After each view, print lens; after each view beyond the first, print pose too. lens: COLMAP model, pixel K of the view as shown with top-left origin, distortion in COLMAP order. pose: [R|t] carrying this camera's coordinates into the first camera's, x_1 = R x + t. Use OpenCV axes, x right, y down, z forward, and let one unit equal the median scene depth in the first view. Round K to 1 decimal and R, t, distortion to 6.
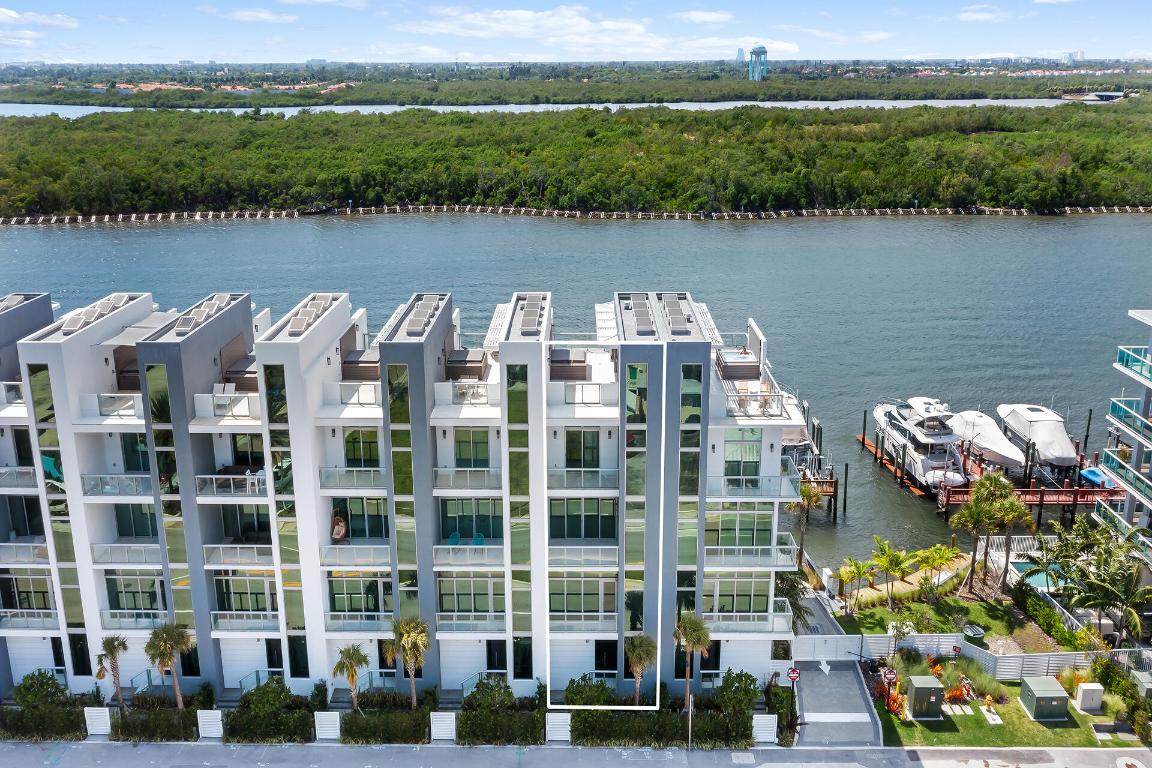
lens RADIAL K [[932.7, 0, 569.6], [0, 932.7, 332.5], [0, 0, 1]] dist [0.003341, -0.004382]
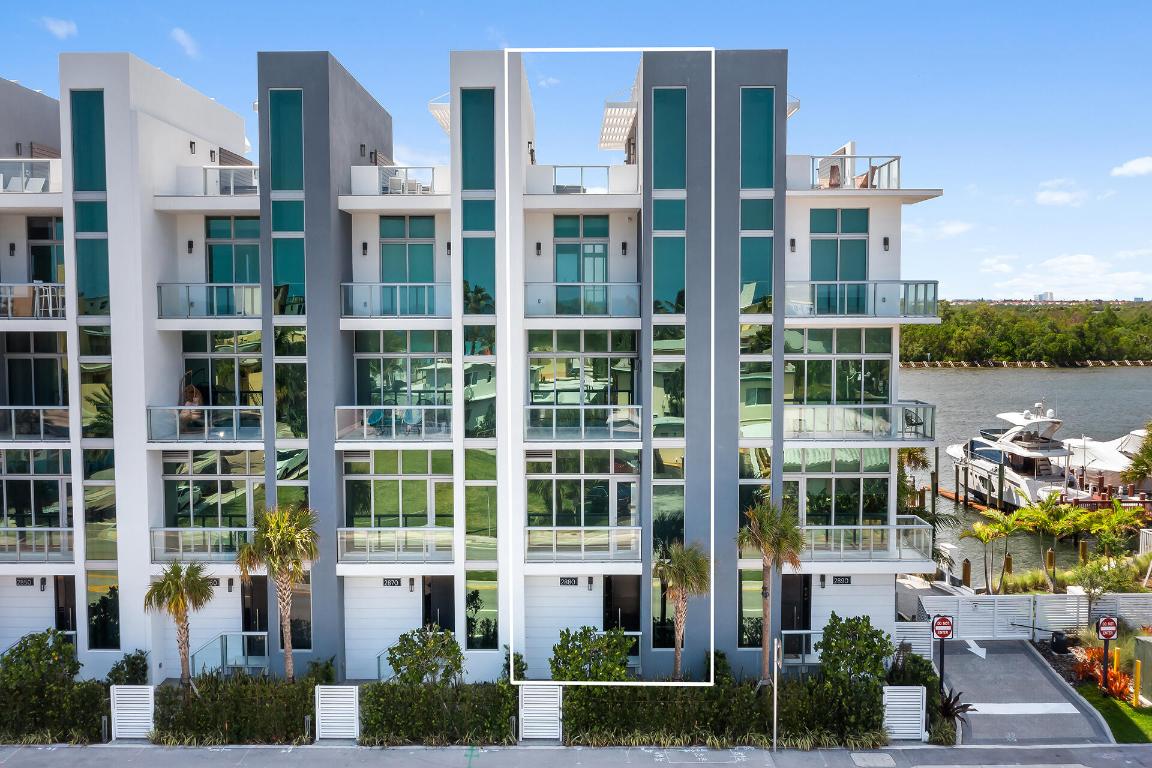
lens RADIAL K [[932.7, 0, 570.4], [0, 932.7, 385.6], [0, 0, 1]] dist [0.003341, -0.004382]
pose [[0.999949, 0.001599, 0.009988, 0.000075], [0.000325, 0.981847, -0.189675, 0.329175], [-0.010110, 0.189669, 0.981796, 0.397990]]
